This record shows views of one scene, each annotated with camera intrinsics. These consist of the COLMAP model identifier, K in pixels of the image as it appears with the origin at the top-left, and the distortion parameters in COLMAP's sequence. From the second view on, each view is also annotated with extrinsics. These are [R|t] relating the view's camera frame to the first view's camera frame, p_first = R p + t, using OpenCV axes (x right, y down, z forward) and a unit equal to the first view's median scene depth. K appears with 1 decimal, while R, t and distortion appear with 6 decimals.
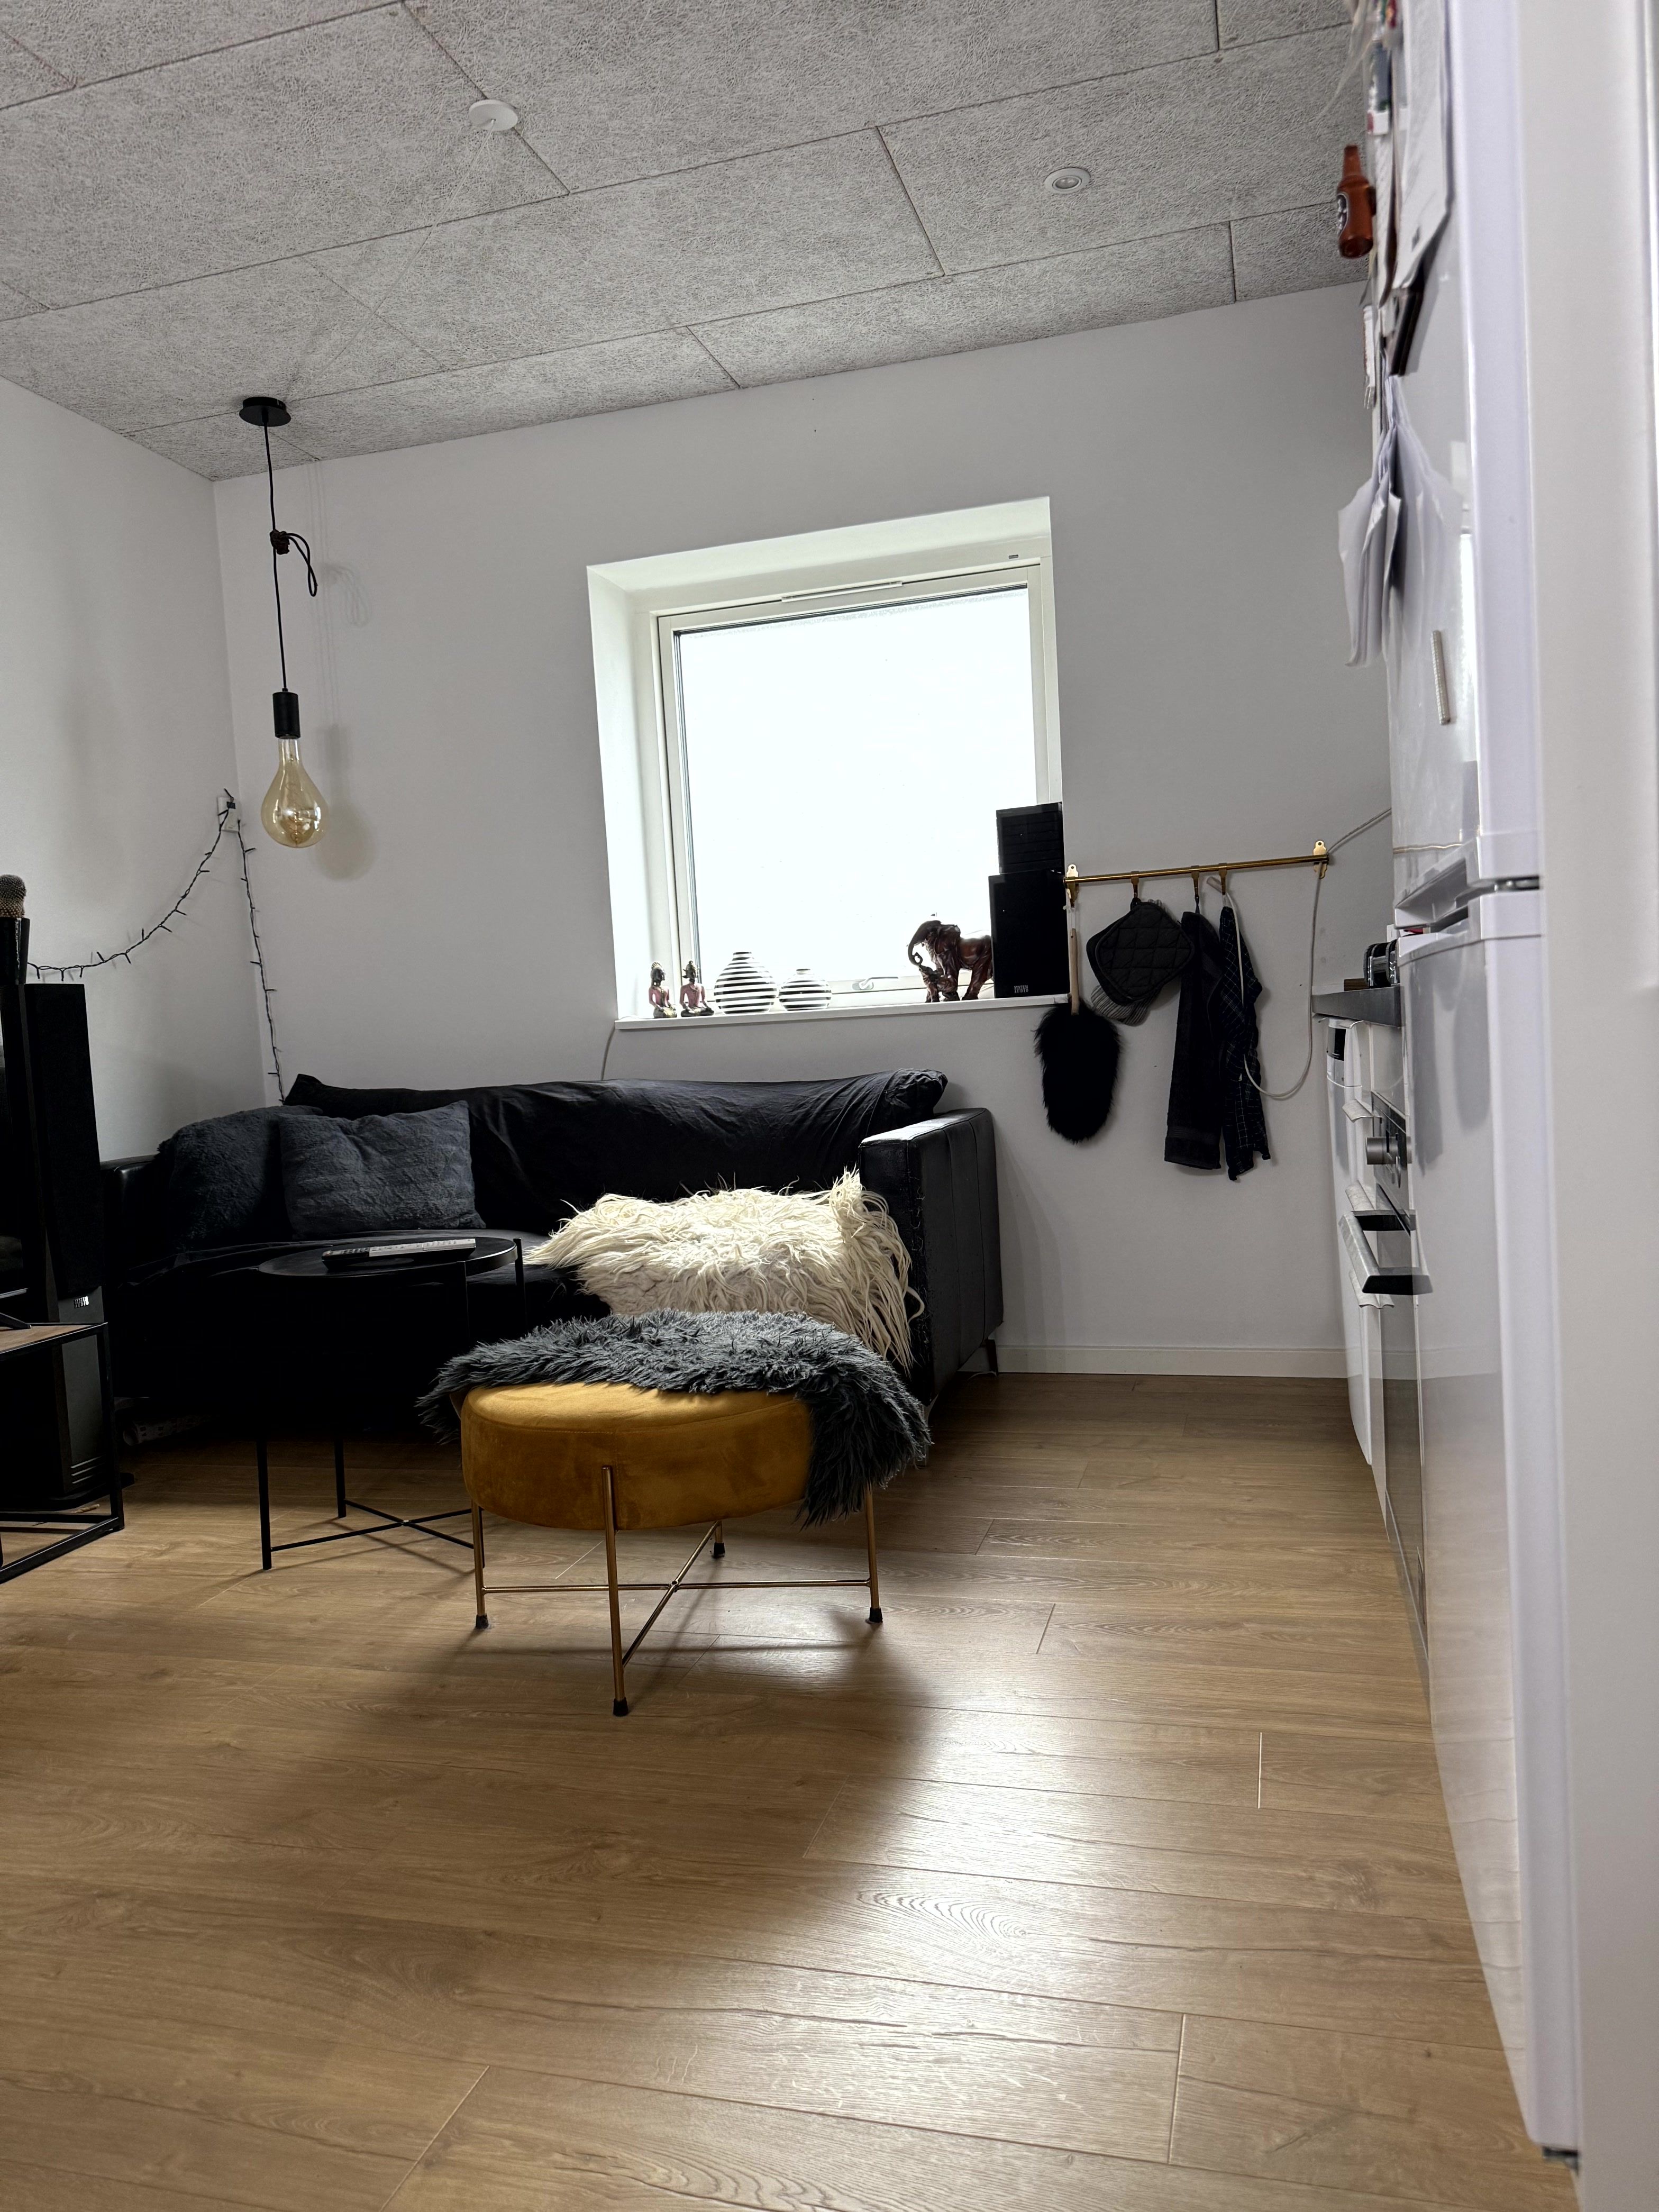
lens RADIAL K [[1536.9, 0, 833.5], [0, 1536.9, 1107.7], [0, 0, 1]] dist [0.115560, -0.201094]
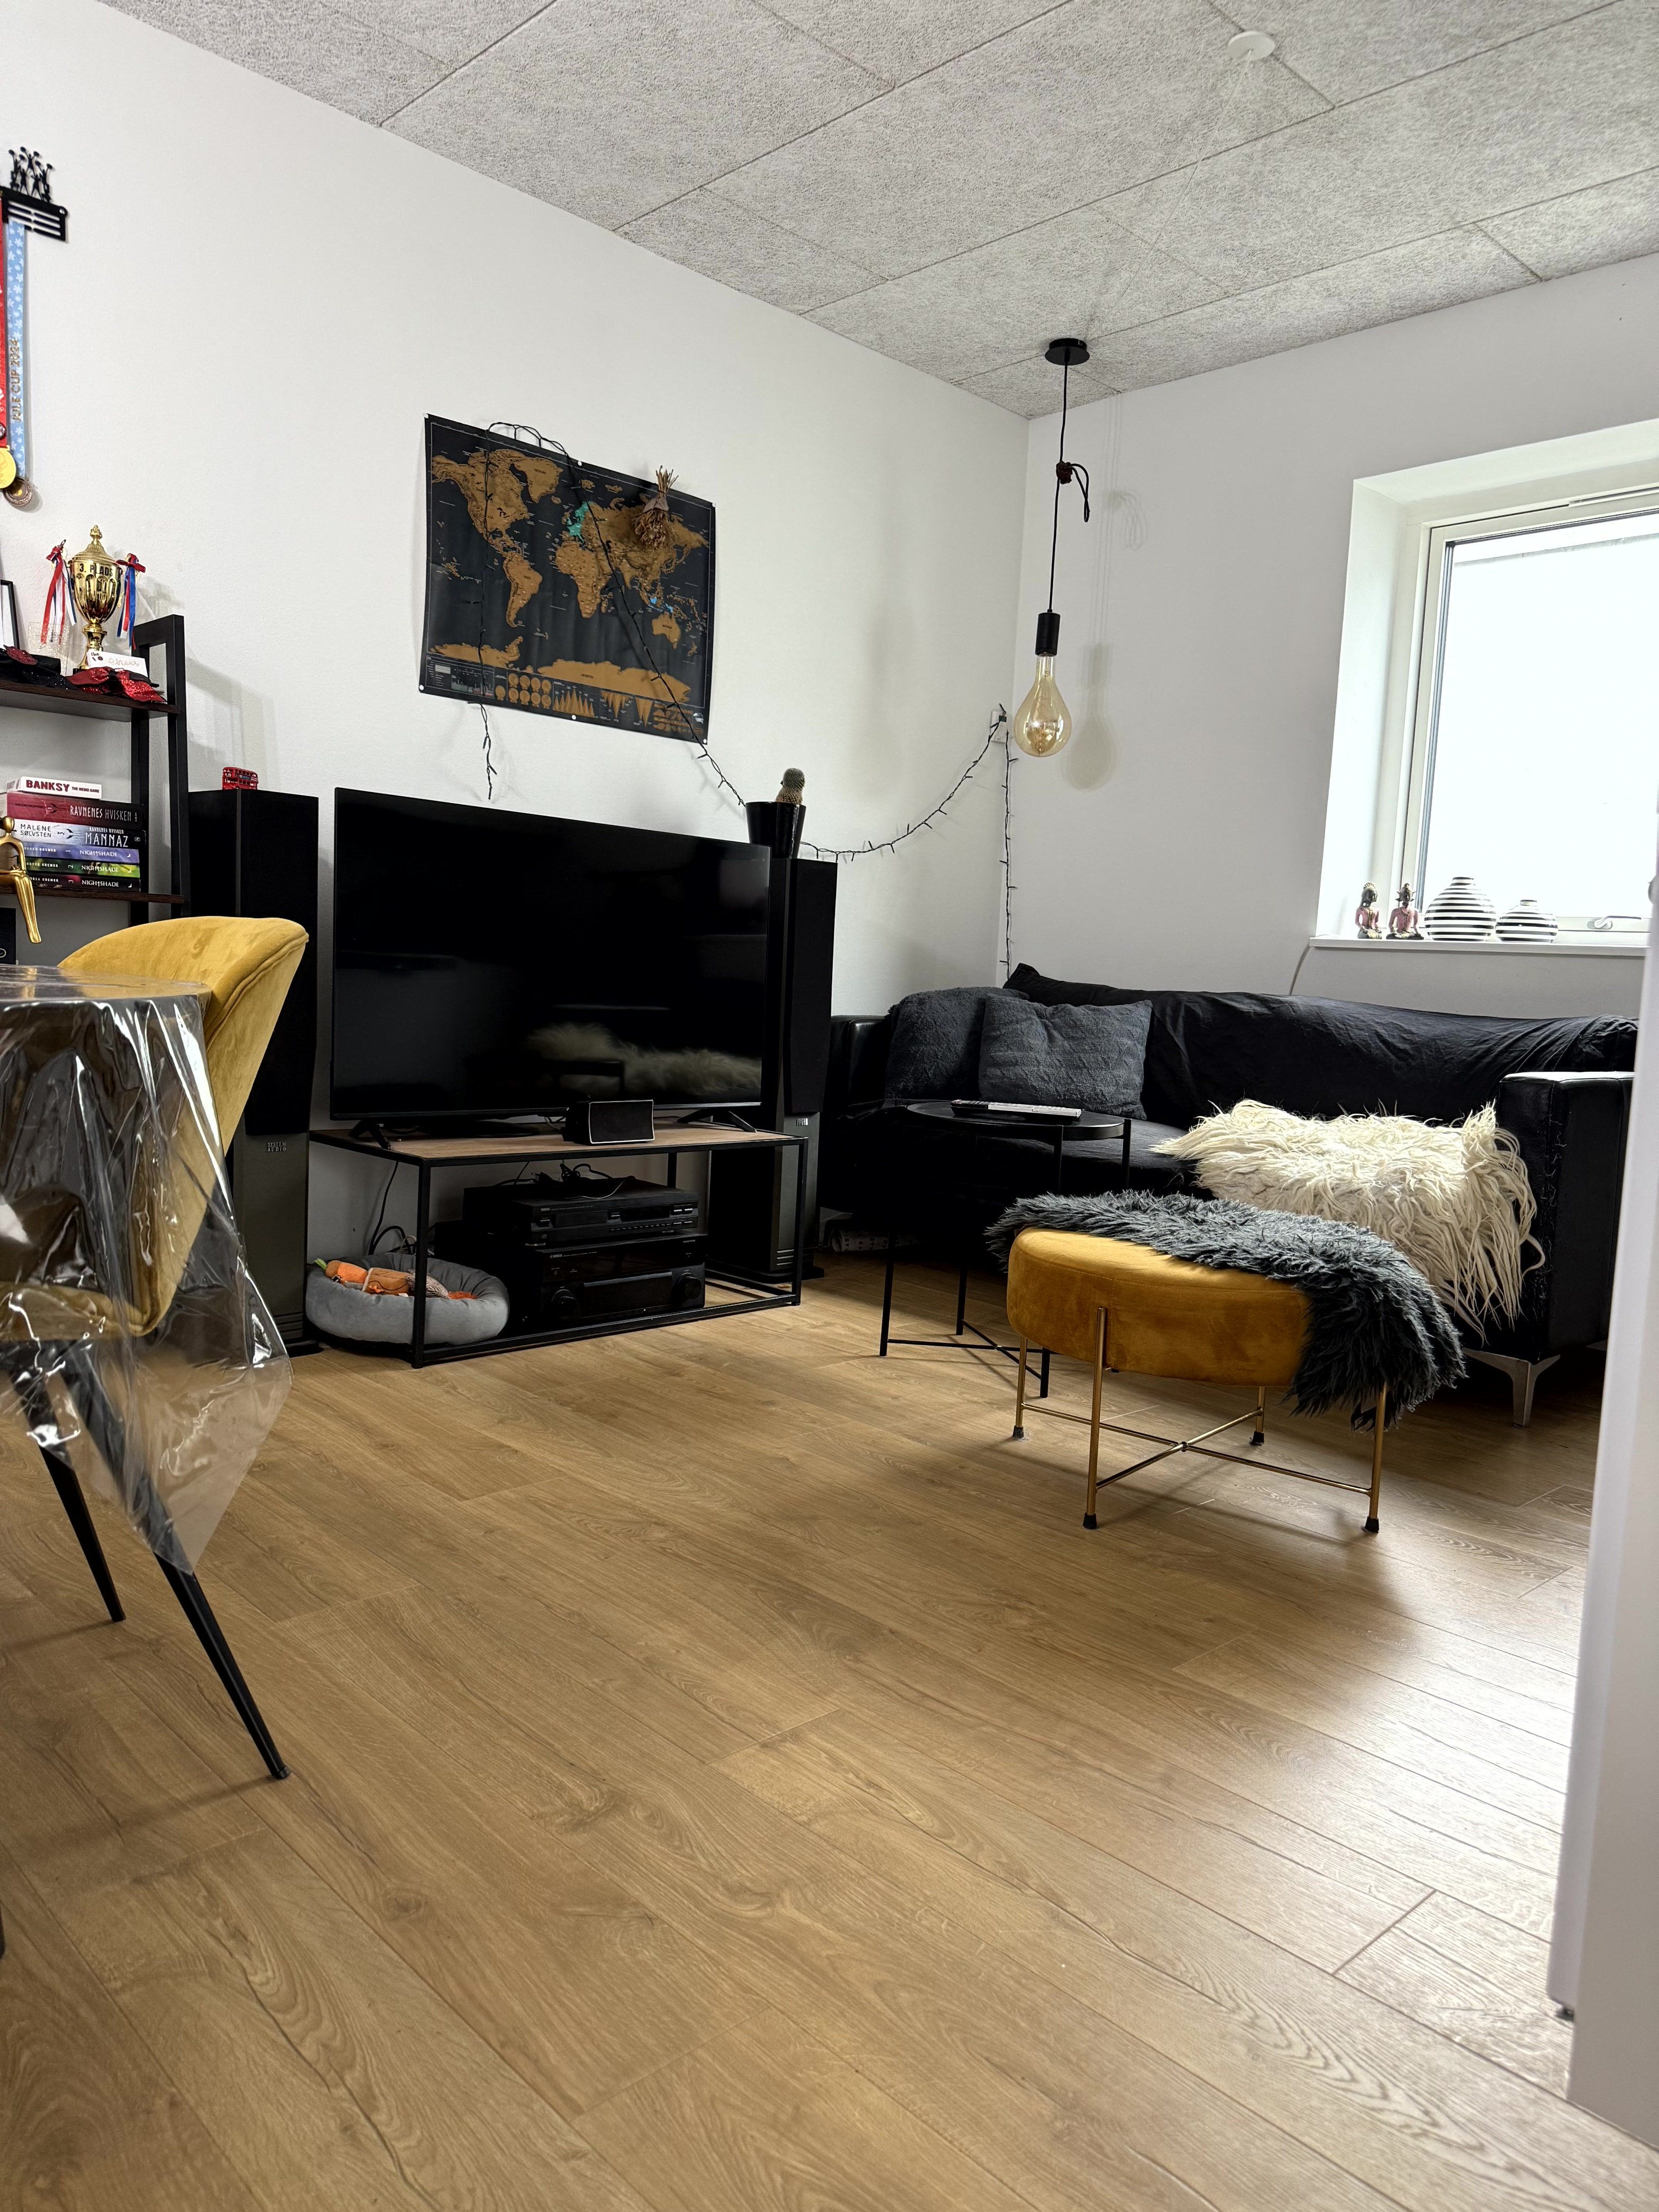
lens RADIAL K [[1536.9, 0, 833.5], [0, 1536.9, 1107.7], [0, 0, 1]] dist [0.115560, -0.201094]
pose [[0.856363, 0.144214, -0.495827, 0.142332], [-0.122897, 0.989539, 0.075552, 0.018928], [0.501536, -0.003764, 0.865129, -0.037499]]
